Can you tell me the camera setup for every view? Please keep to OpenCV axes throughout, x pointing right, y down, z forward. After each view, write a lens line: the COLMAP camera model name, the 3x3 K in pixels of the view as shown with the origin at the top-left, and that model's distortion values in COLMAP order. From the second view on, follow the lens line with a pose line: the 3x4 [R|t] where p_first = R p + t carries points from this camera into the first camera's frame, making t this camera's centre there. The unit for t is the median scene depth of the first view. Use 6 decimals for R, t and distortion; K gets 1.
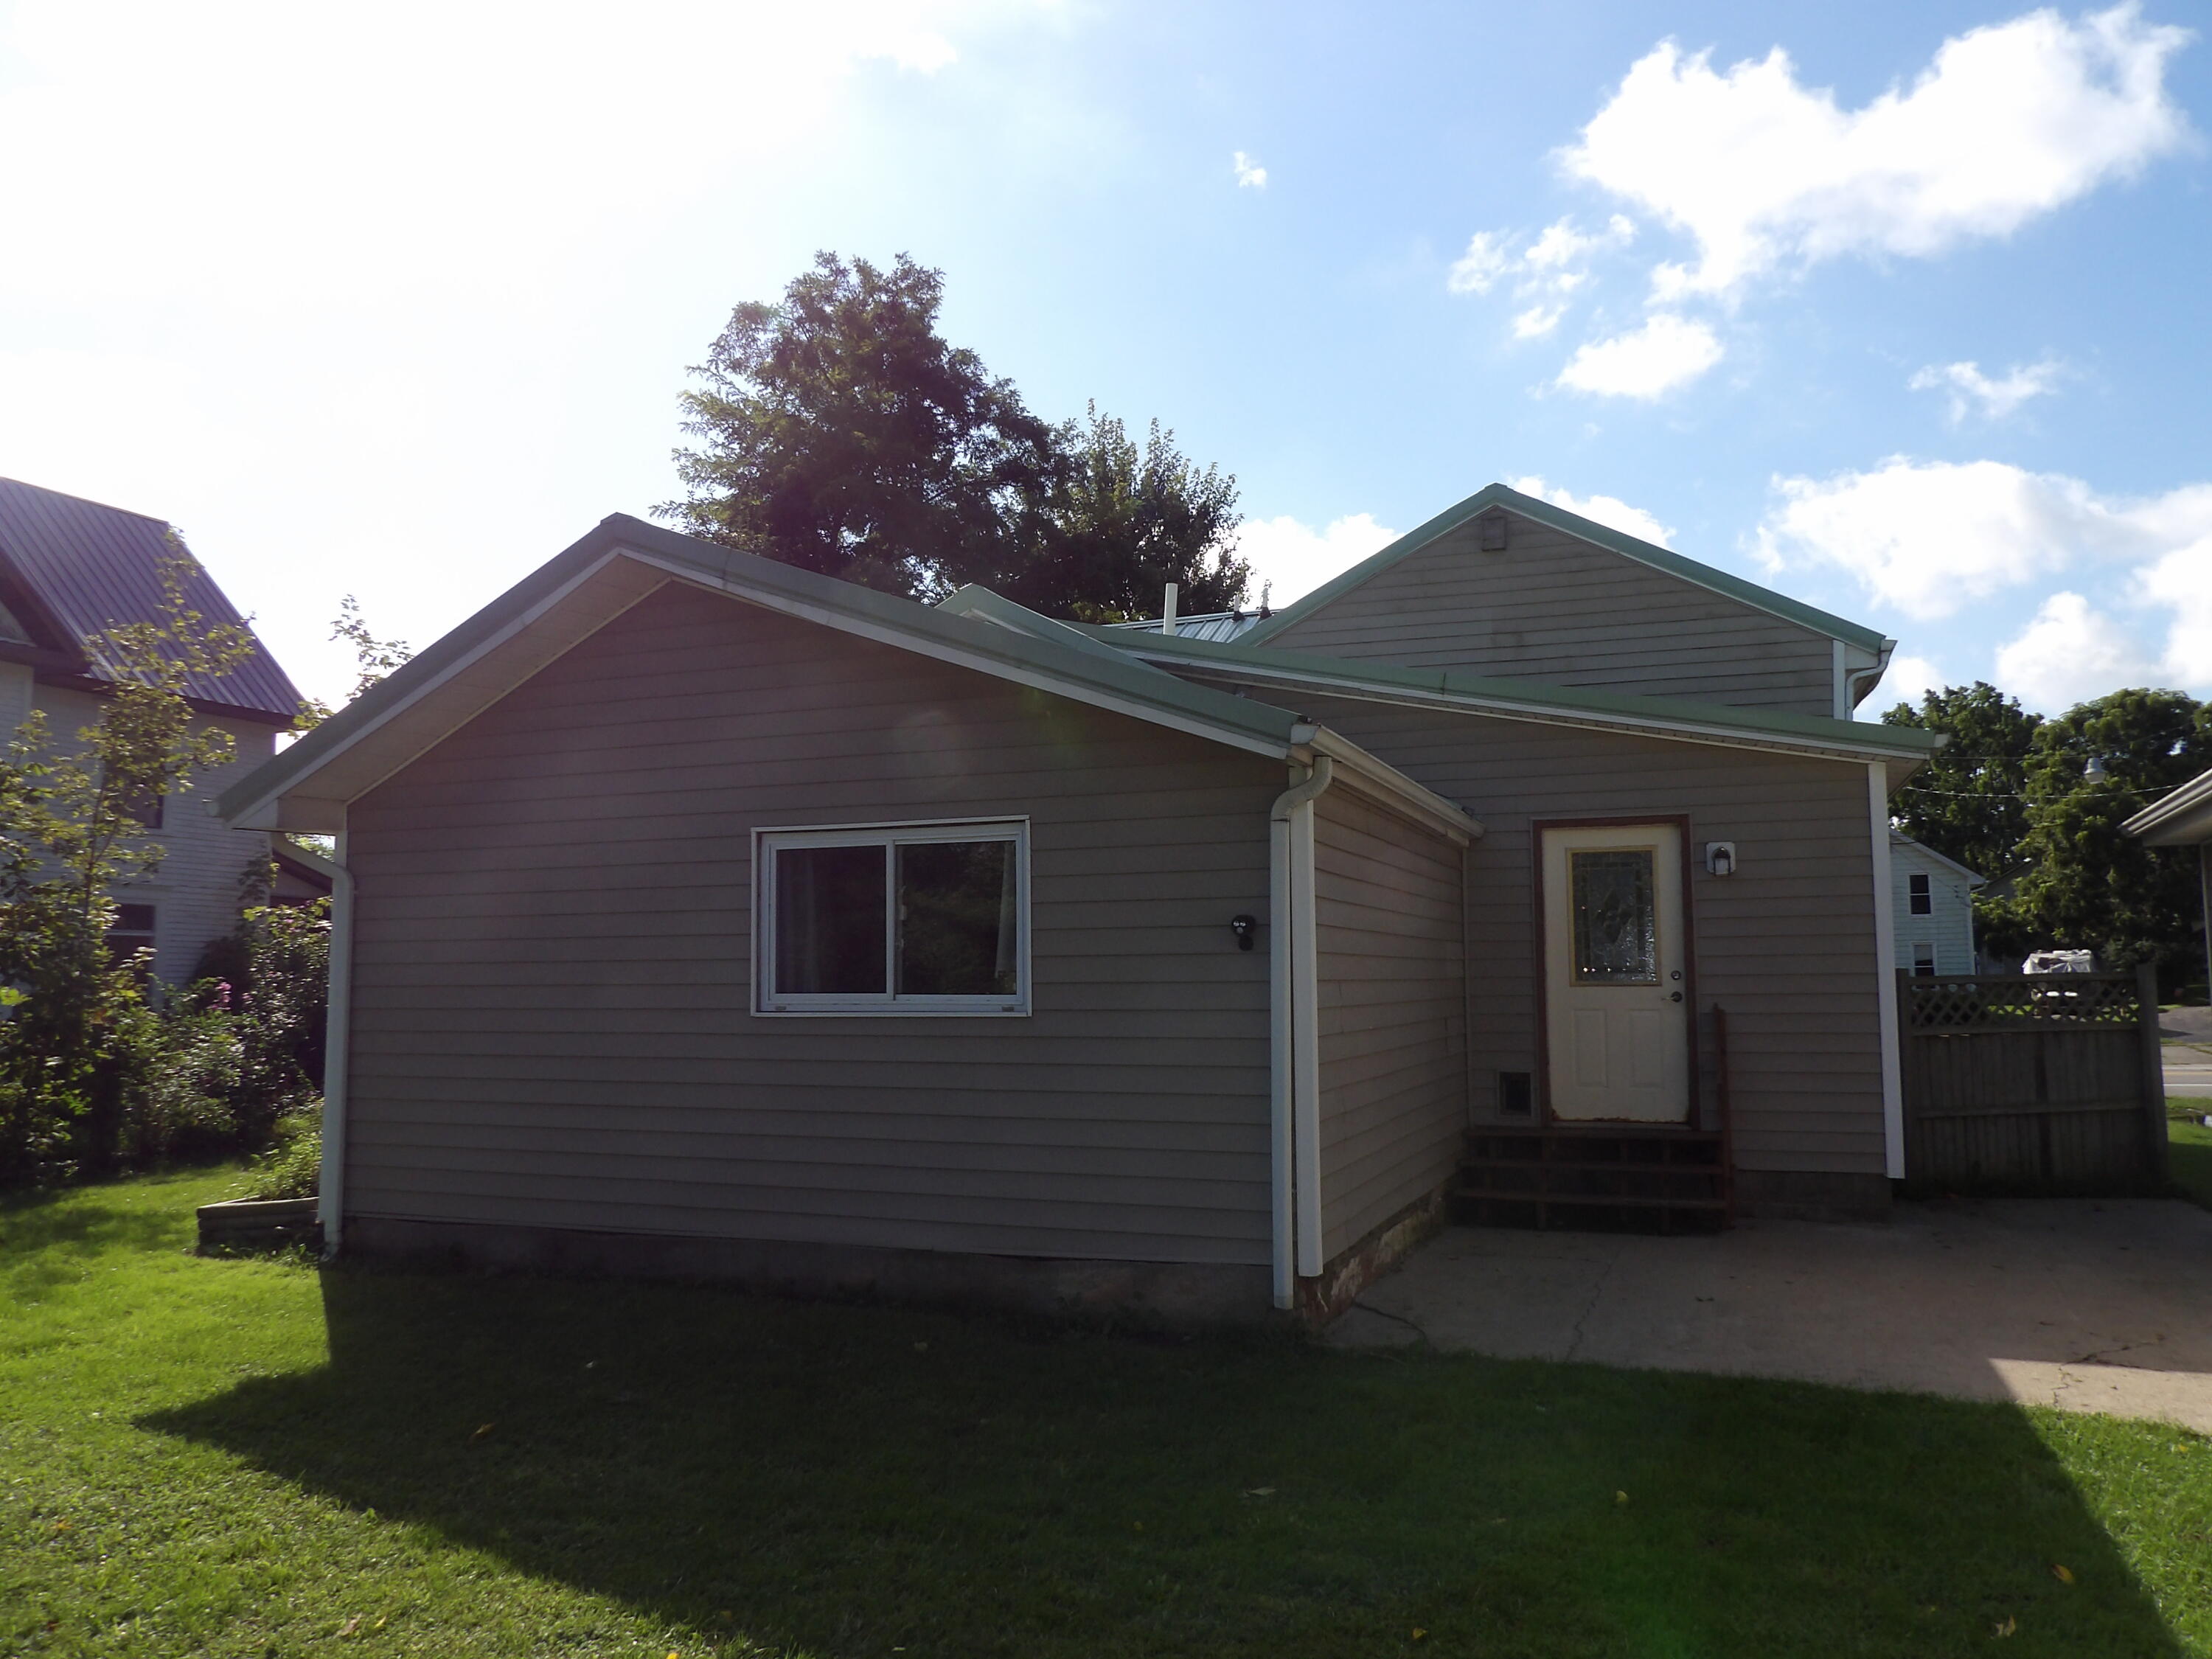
lens RADIAL K [[1577.7, 0, 1110.2], [0, 1577.7, 833.0], [0, 0, 1]] dist [0.004948, 0.007179]
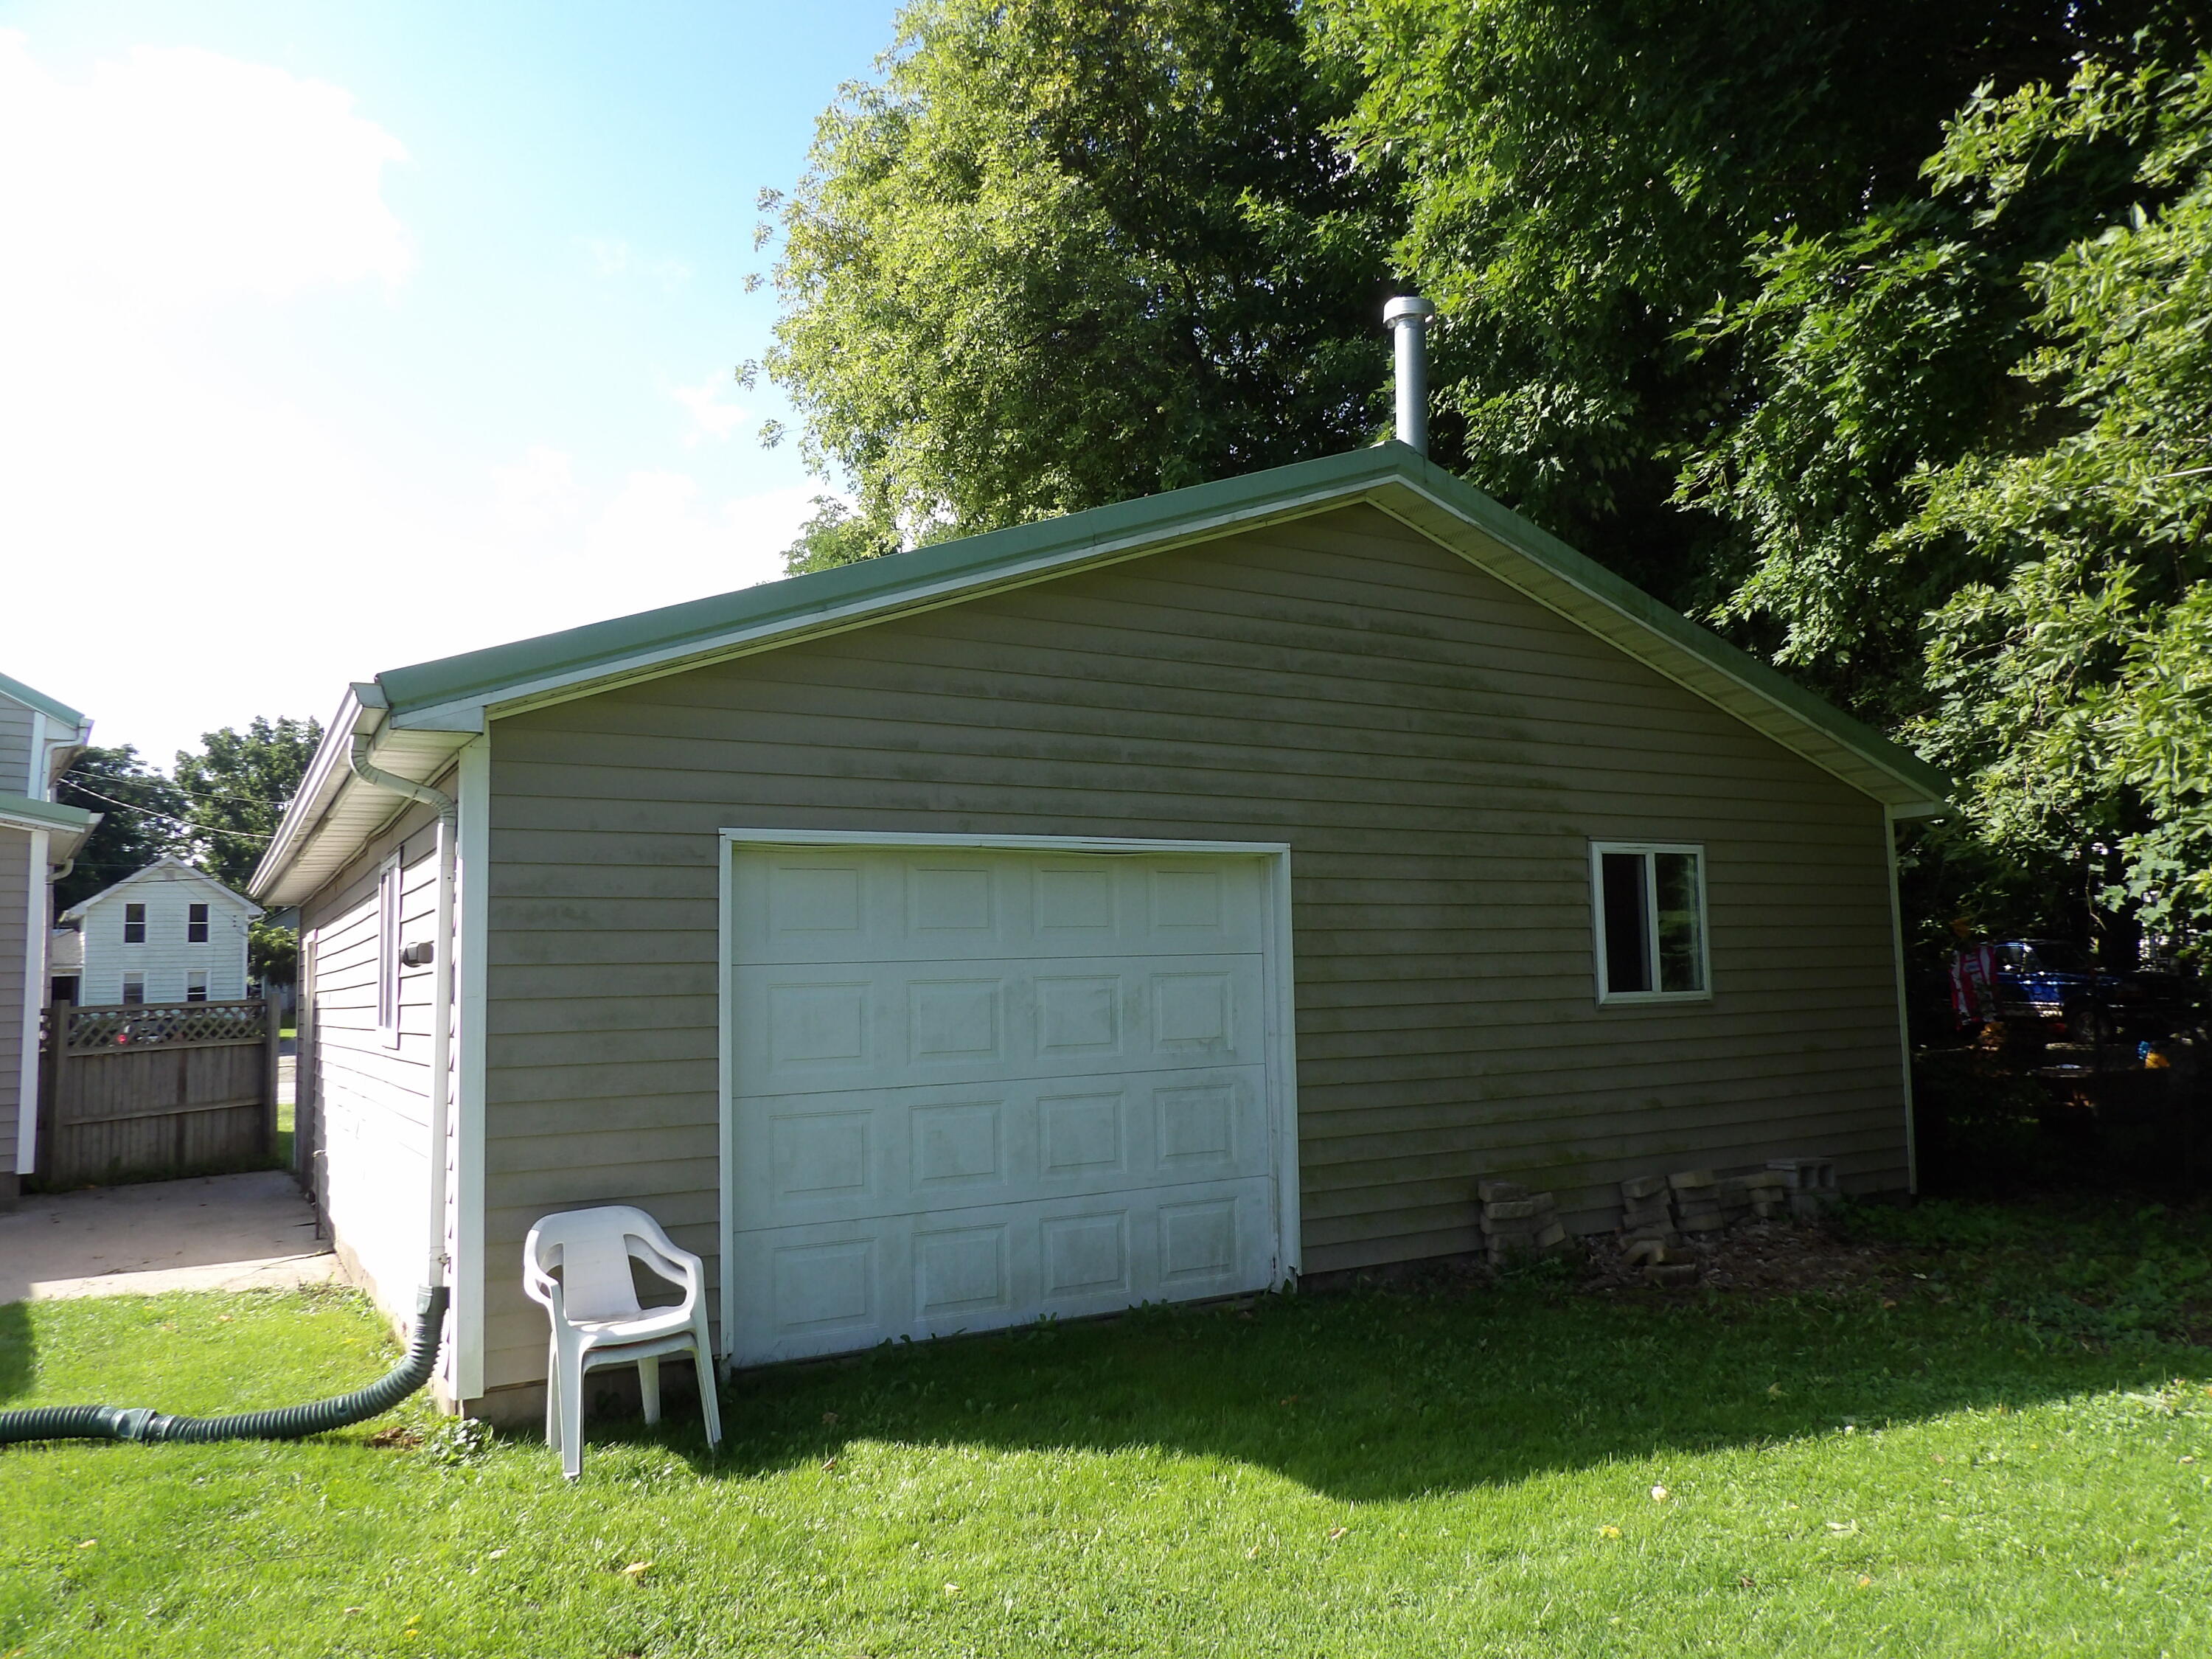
lens RADIAL K [[1577.7, 0, 1111.8], [0, 1577.7, 840.8], [0, 0, 1]] dist [0.004948, 0.007179]
pose [[0.561785, 0.074555, 0.823917, -0.044474], [-0.065965, 0.996797, -0.045220, -0.029928], [-0.824649, -0.028945, 0.564903, -0.308394]]
